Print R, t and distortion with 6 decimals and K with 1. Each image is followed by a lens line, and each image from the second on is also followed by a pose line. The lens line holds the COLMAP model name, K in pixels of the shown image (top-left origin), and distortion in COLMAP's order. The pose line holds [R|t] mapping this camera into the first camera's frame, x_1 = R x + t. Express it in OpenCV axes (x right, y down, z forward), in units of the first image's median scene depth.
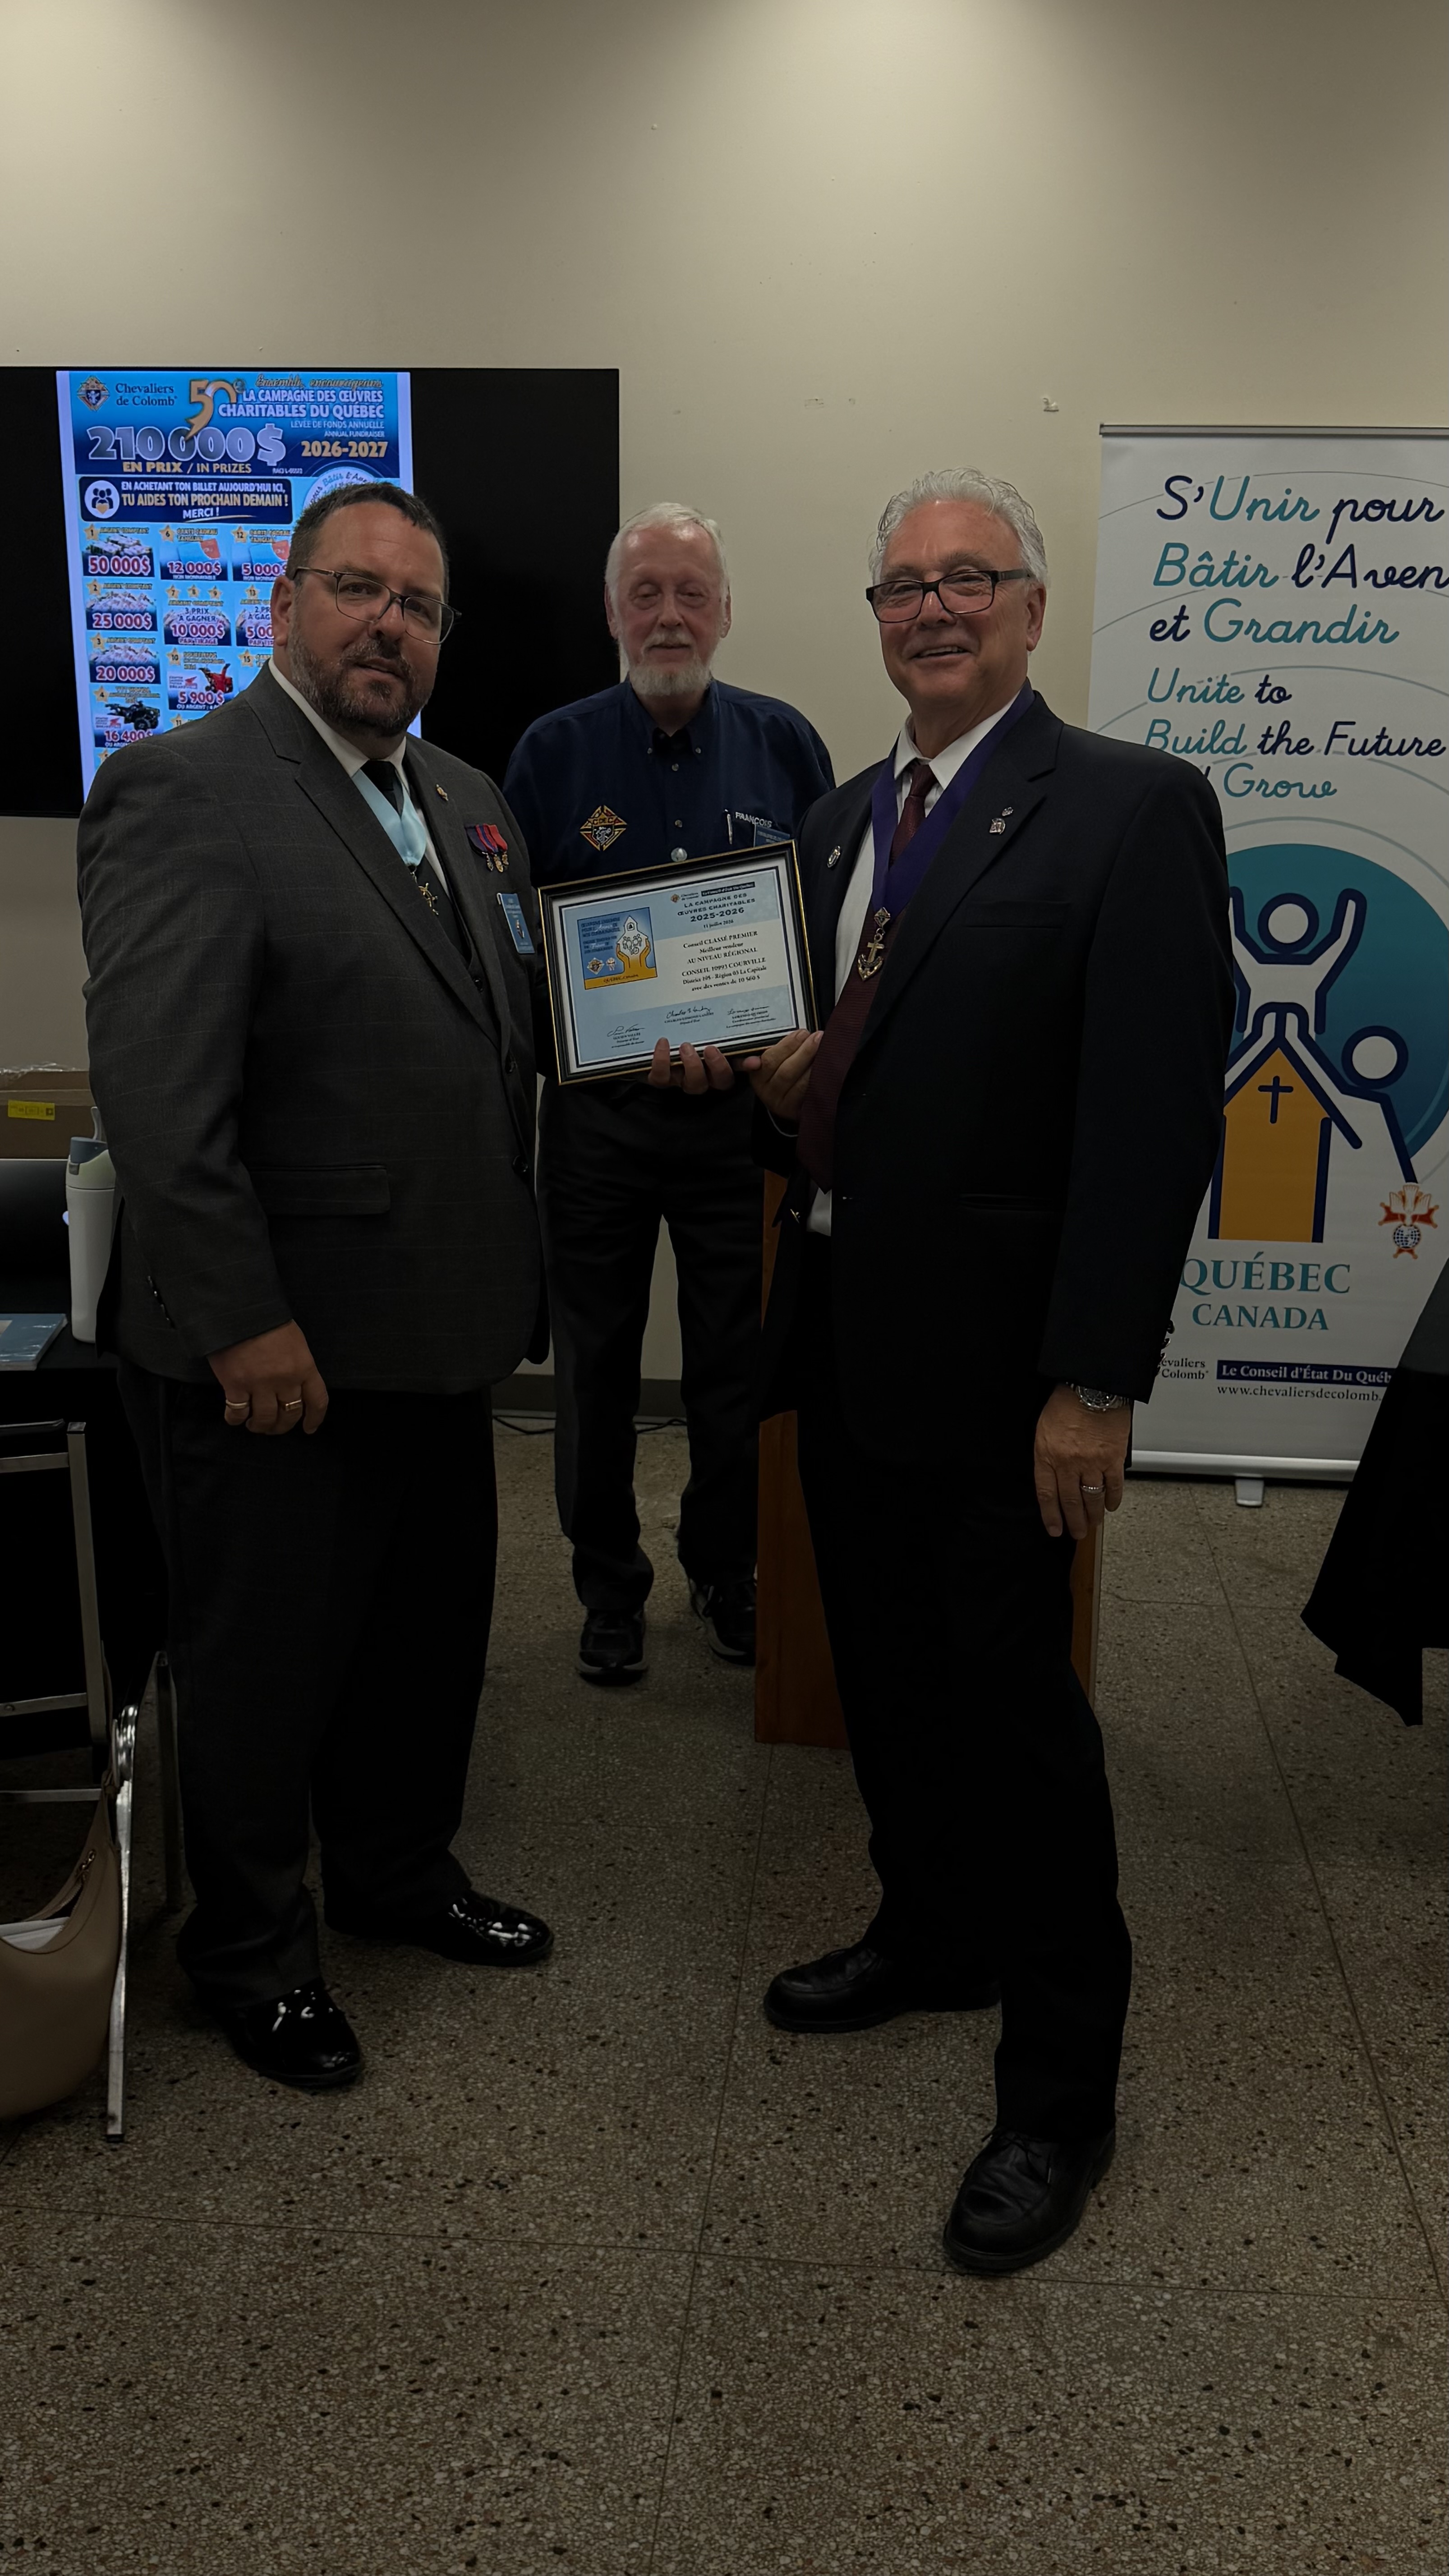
lens RADIAL K [[2418.1, 0, 709.2], [0, 2418.1, 1297.5], [0, 0, 1]] dist [0.113614, -0.180869]
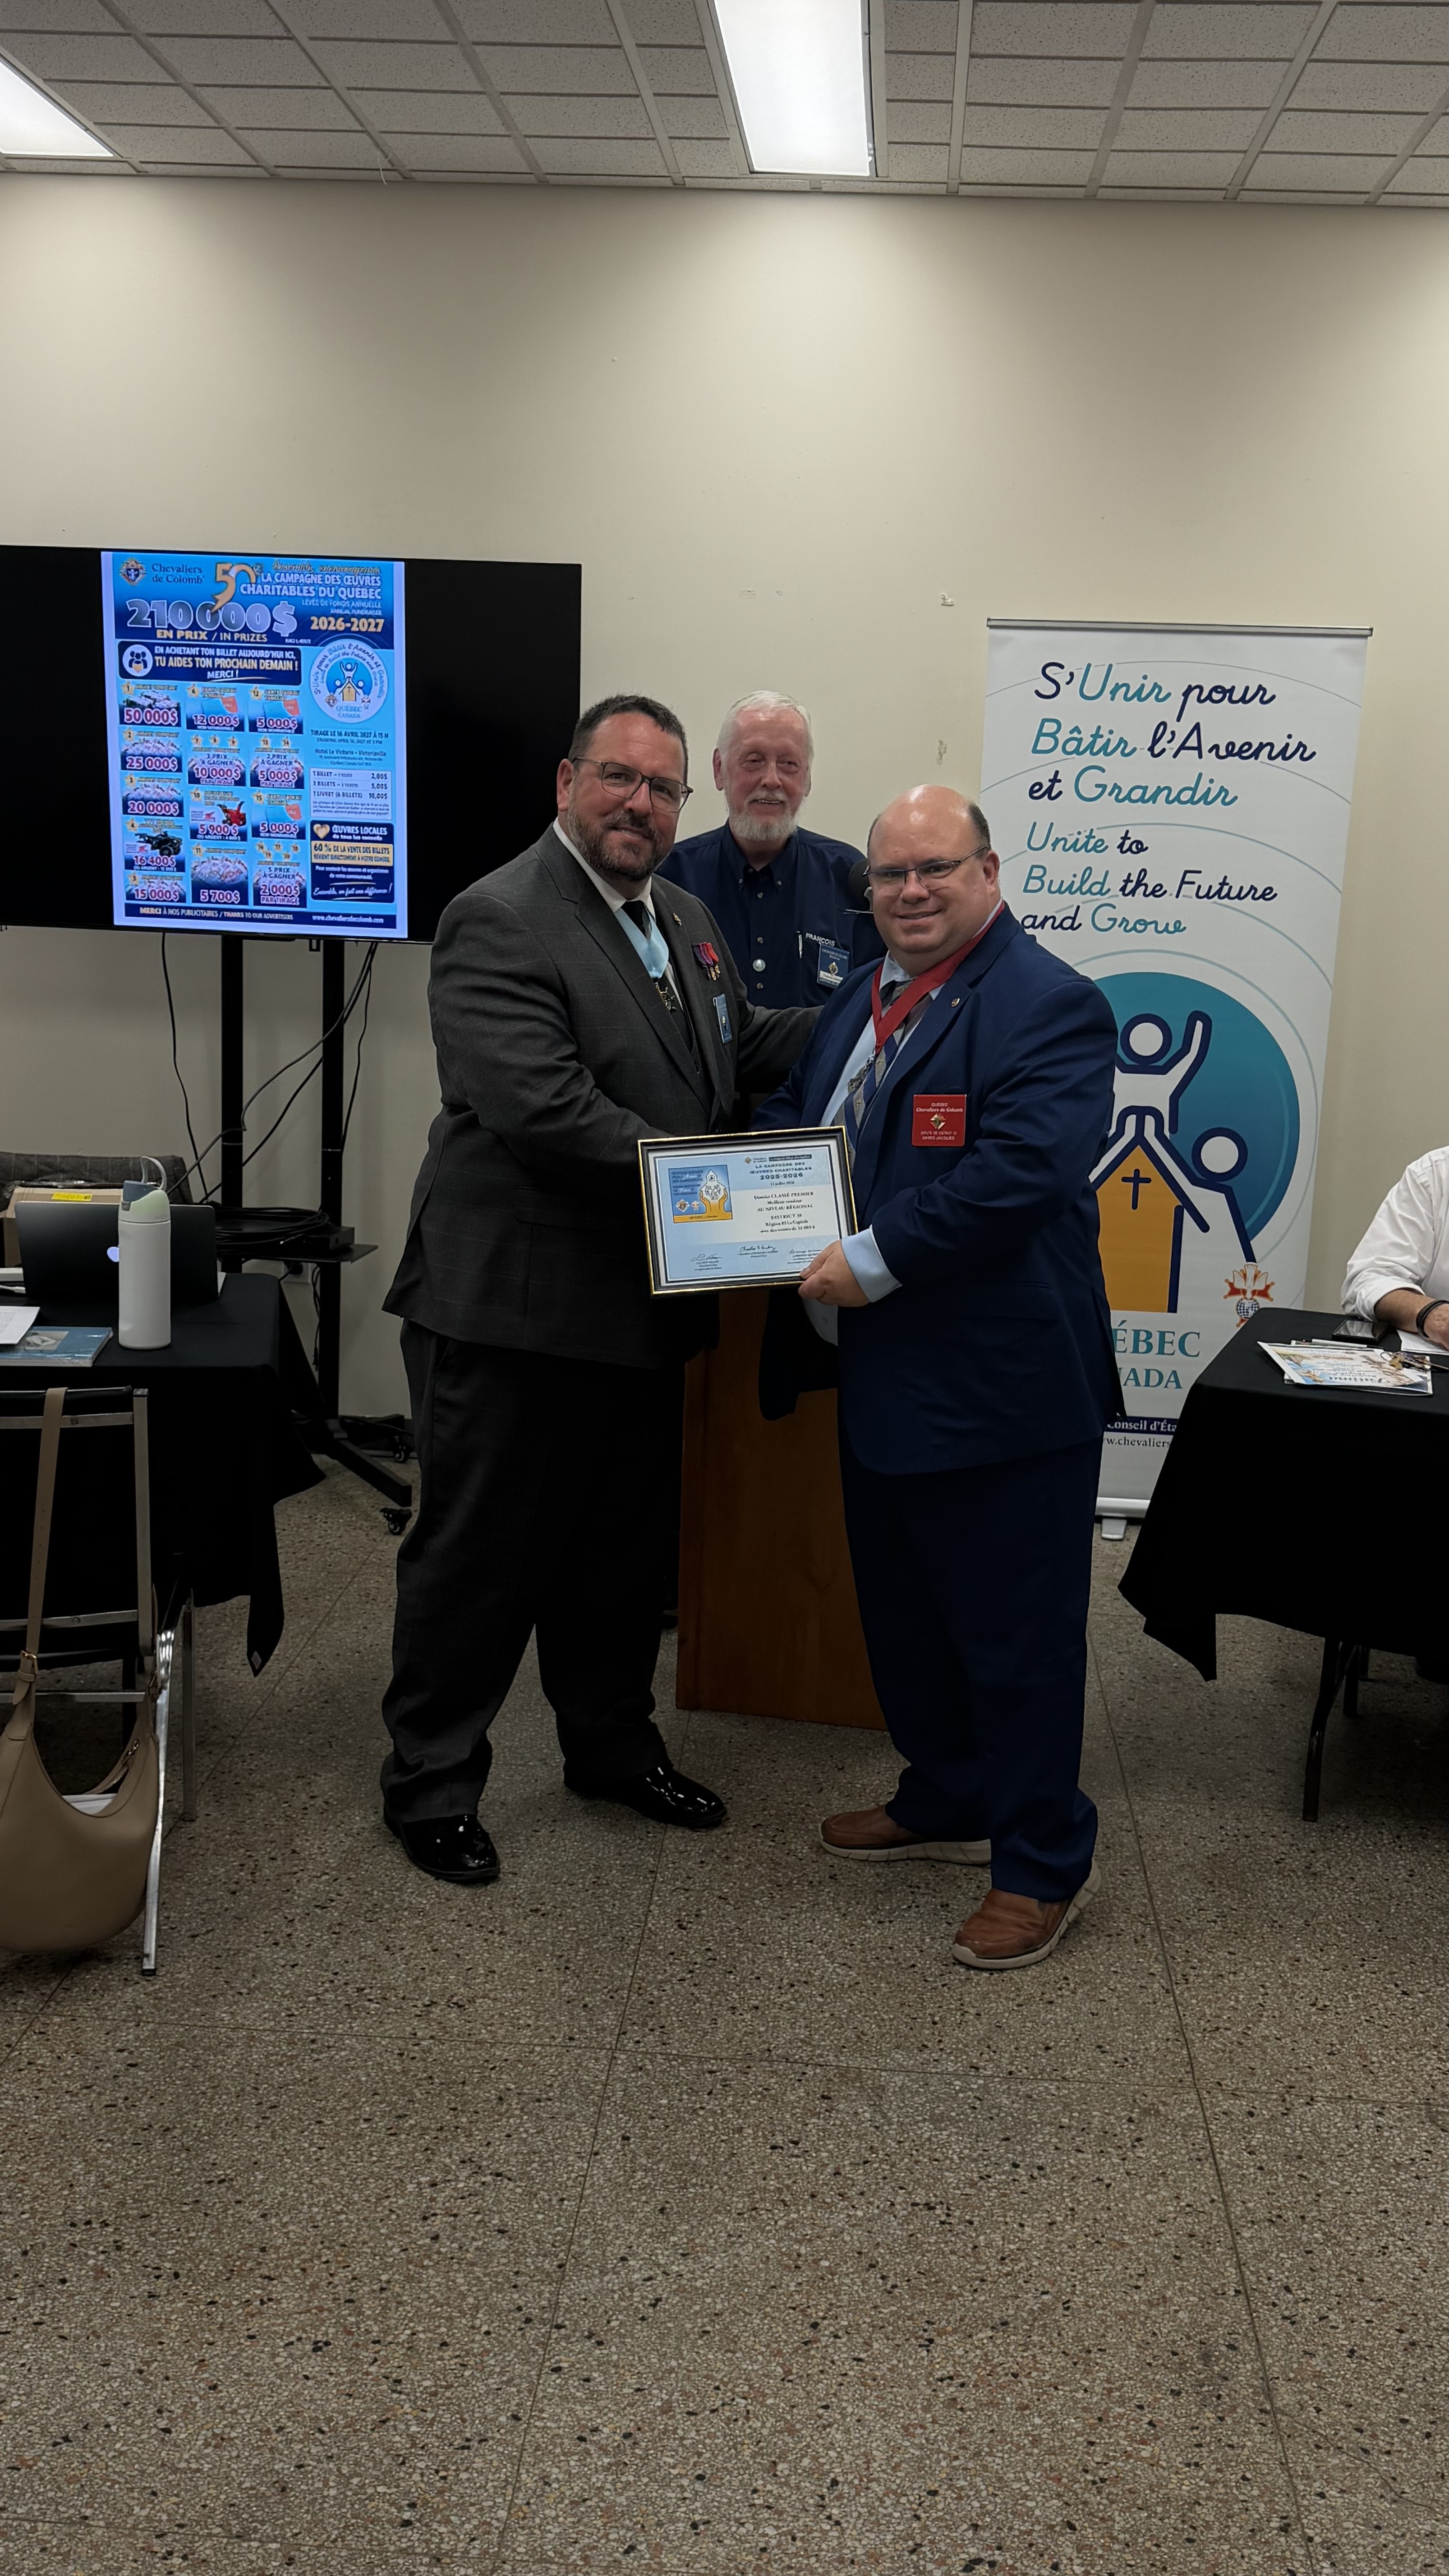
lens RADIAL K [[2437.5, 0, 724.5], [0, 2437.5, 1288.0], [0, 0, 1]] dist [0.199457, -0.429594]
pose [[0.999597, 0.015334, 0.023874, 0.008869], [-0.013893, 0.998139, -0.059384, 0.040385], [-0.024740, 0.059029, 0.997950, -0.173231]]
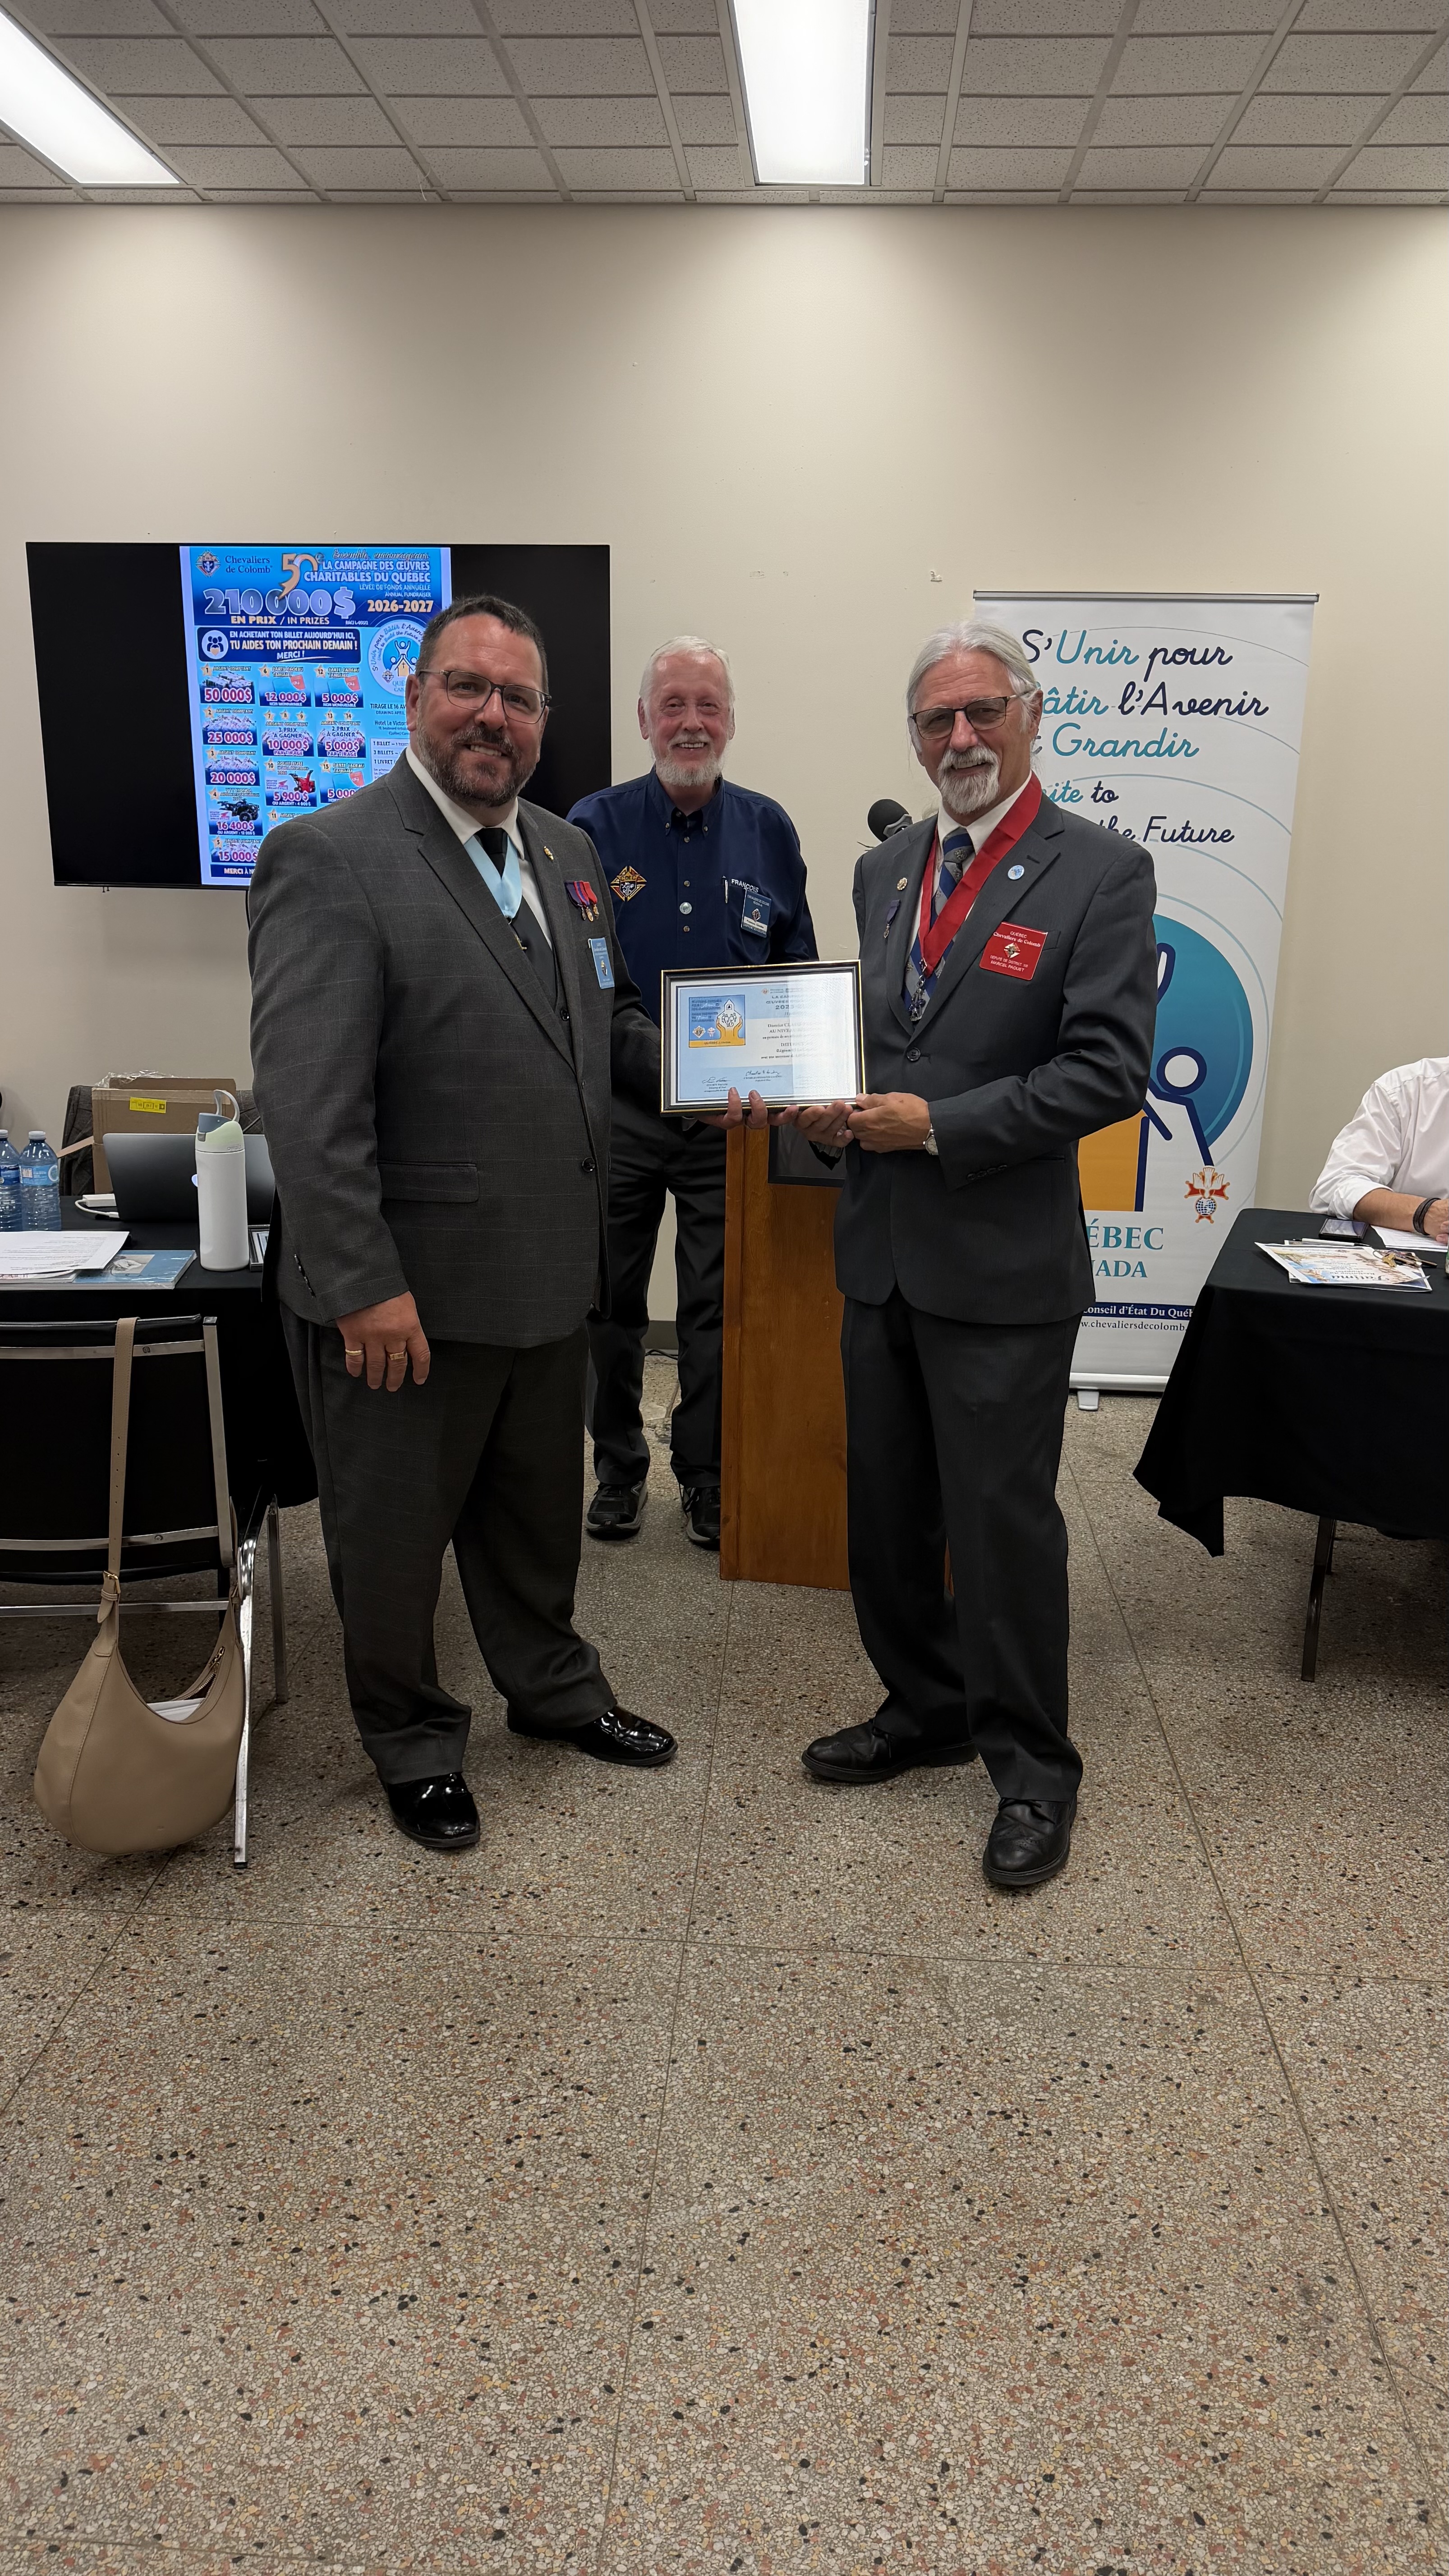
lens RADIAL K [[1837.8, 0, 705.2], [0, 1837.8, 1293.2], [0, 0, 1]] dist [0.104285, -0.144213]
pose [[0.999780, -0.003918, 0.020630, -0.007583], [0.003923, 0.999992, -0.000227, 0.022648], [-0.020629, 0.000308, 0.999787, -0.001674]]
